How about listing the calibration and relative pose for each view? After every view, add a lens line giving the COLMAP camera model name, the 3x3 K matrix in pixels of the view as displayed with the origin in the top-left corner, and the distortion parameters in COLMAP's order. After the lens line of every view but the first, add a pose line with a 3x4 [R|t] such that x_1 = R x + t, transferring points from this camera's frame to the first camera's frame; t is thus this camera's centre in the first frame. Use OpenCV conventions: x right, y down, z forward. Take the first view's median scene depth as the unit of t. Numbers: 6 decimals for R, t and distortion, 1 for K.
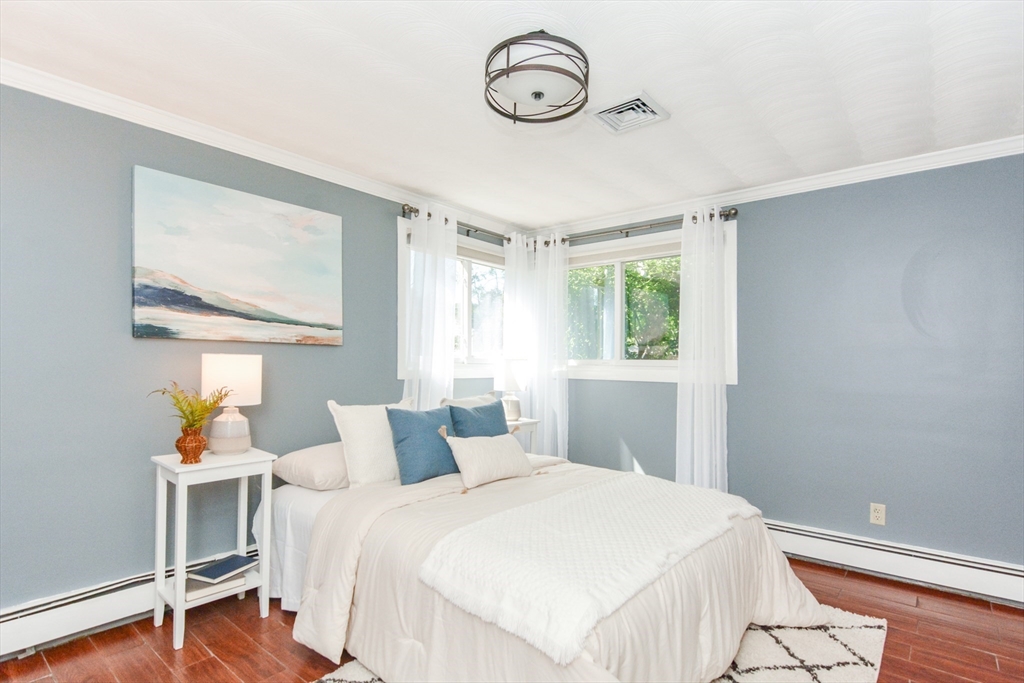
lens RADIAL K [[526.2, 0, 516.1], [0, 526.2, 343.2], [0, 0, 1]] dist [-0.006437, -0.003571]
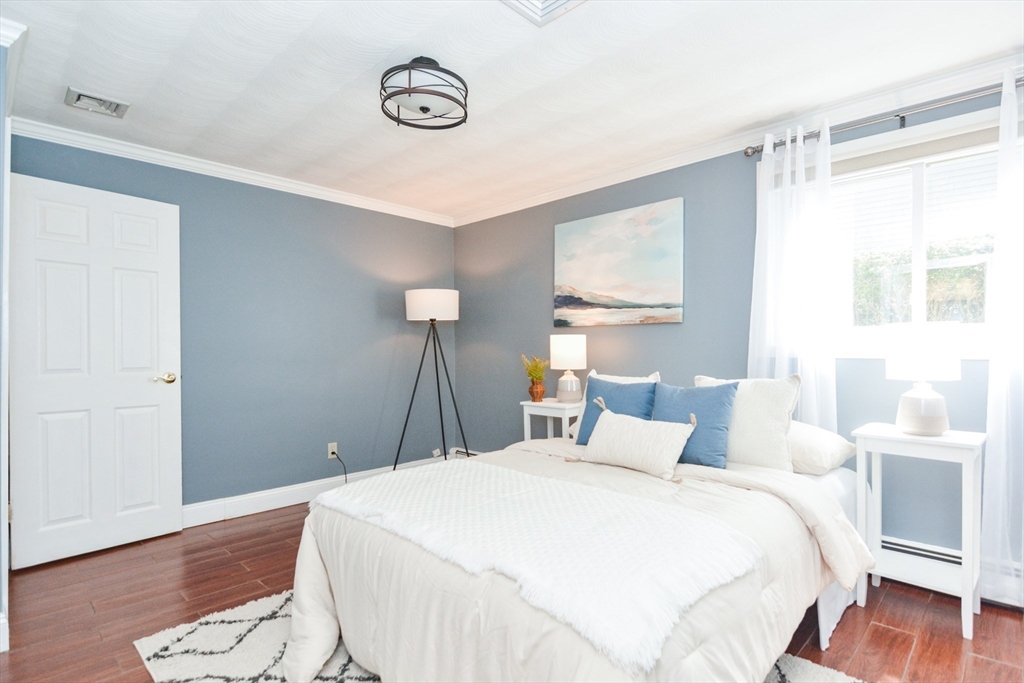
lens RADIAL K [[526.2, 0, 514.0], [0, 526.2, 348.8], [0, 0, 1]] dist [-0.006437, -0.003571]
pose [[-0.105711, -0.003332, -0.994391, 0.828405], [0.049468, 0.998739, -0.008606, 0.055738], [0.993166, -0.050100, -0.105413, 0.881336]]
